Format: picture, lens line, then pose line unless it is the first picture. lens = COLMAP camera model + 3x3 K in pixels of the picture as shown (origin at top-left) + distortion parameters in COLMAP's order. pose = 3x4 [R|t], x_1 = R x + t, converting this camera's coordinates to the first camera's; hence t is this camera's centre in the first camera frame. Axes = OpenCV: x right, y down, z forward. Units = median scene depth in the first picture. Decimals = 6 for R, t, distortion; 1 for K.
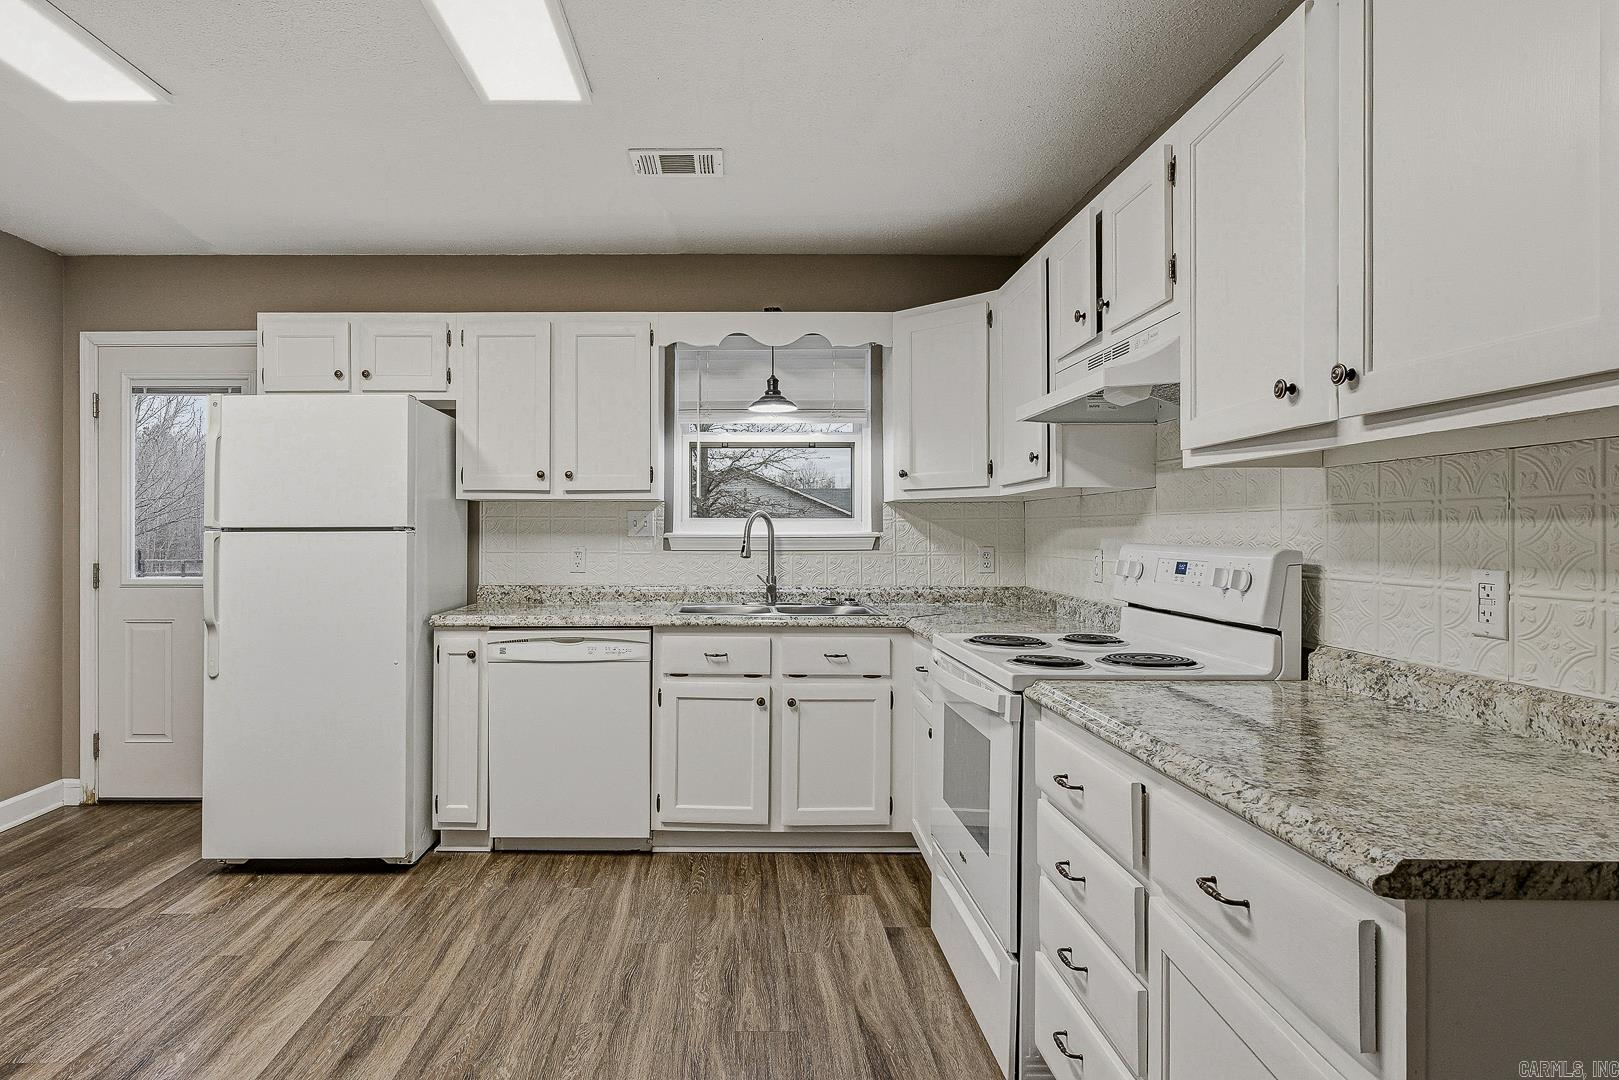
lens RADIAL K [[841.9, 0, 809.5], [0, 841.9, 540.0], [0, 0, 1]] dist [-0.002758, -0.000070]
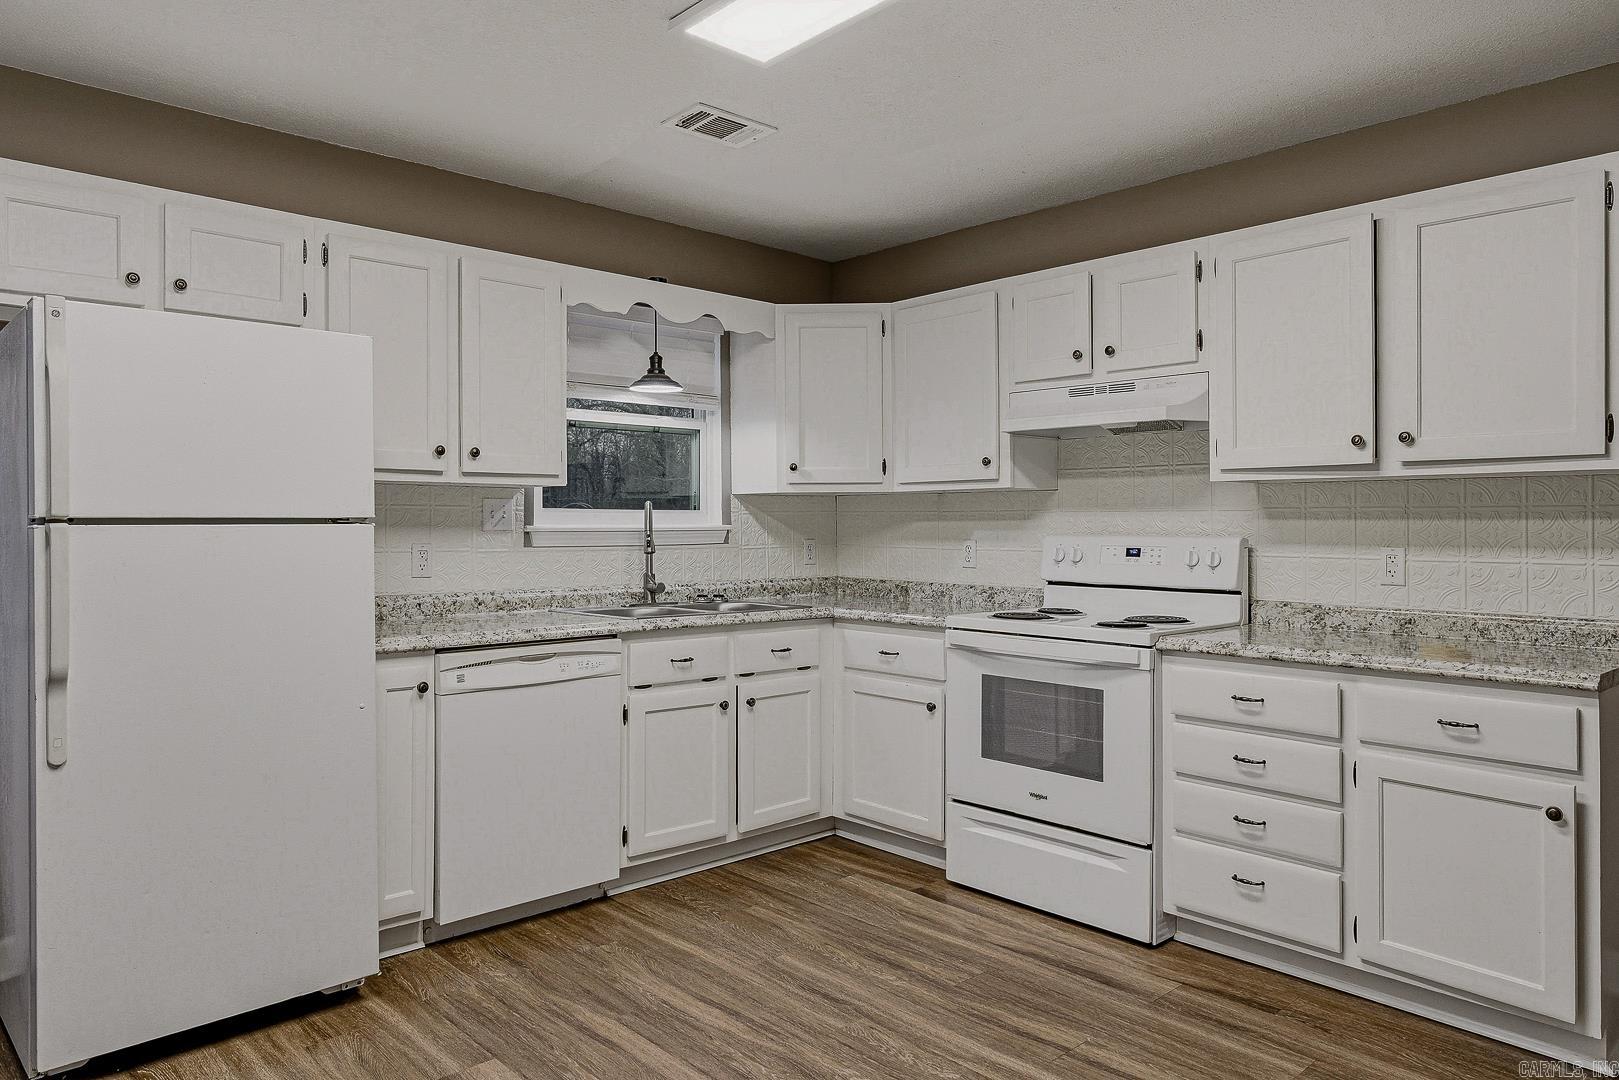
lens RADIAL K [[980.8, 0, 809.9], [0, 980.8, 531.6], [0, 0, 1]] dist [0.001655, -0.001435]
pose [[0.760933, -0.004238, 0.648817, -0.701764], [0.004937, 0.999988, 0.000741, -0.002501], [-0.648812, 0.002639, 0.760944, 0.104517]]
